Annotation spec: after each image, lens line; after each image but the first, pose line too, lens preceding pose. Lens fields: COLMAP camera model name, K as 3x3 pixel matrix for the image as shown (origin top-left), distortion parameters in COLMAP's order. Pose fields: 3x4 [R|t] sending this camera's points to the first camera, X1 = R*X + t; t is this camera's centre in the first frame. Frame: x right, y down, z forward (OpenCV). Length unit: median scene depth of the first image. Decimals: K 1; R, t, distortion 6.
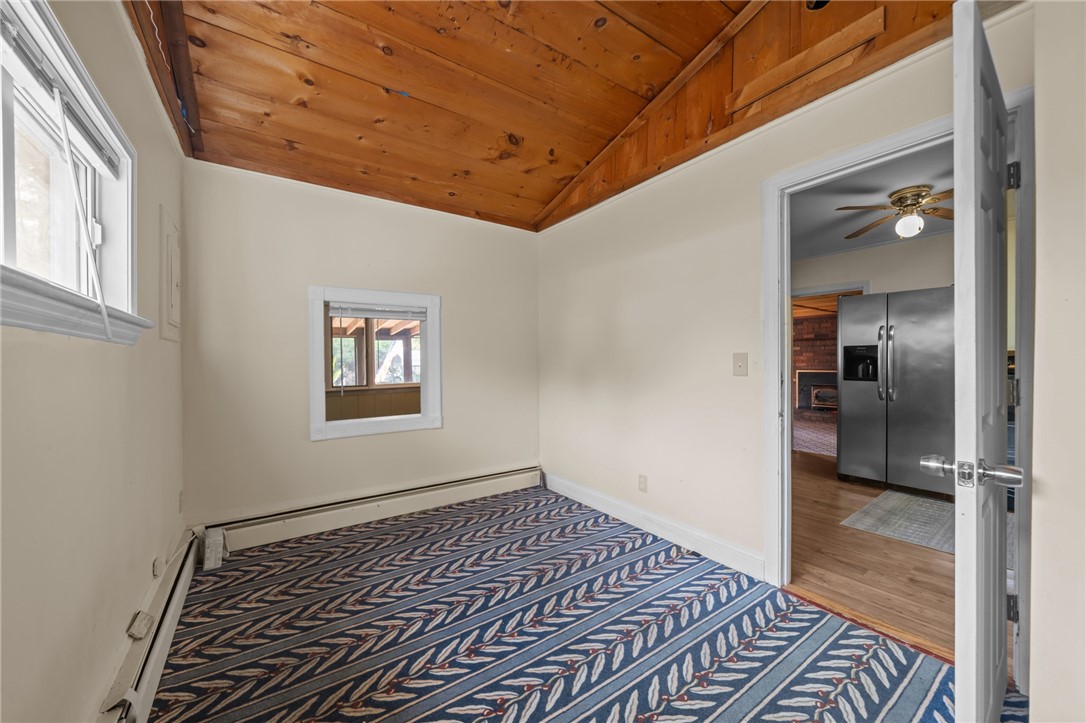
lens RADIAL K [[408.2, 0, 543.7], [0, 408.2, 359.9], [0, 0, 1]] dist [0.000126, -0.000015]
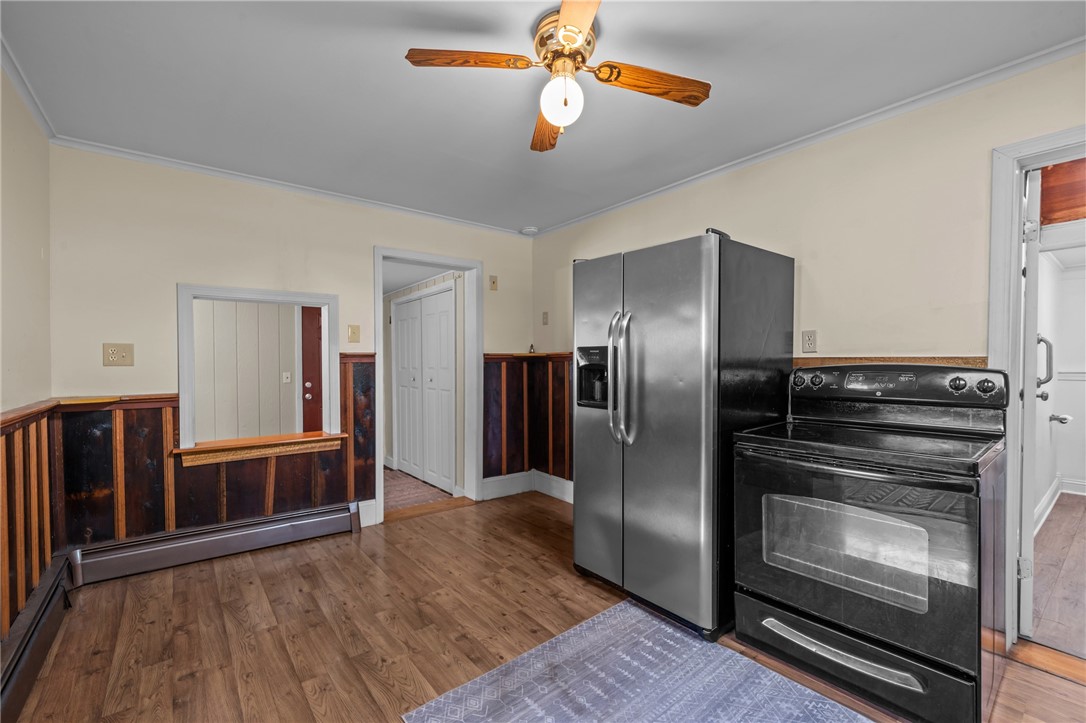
lens RADIAL K [[465.0, 0, 541.9], [0, 465.0, 368.1], [0, 0, 1]] dist [-0.000457, -0.000002]
pose [[0.998156, 0.002174, 0.060669, 0.691246], [-0.002894, 0.999926, 0.011776, -0.013229], [-0.060639, -0.011929, 0.998088, 0.364092]]
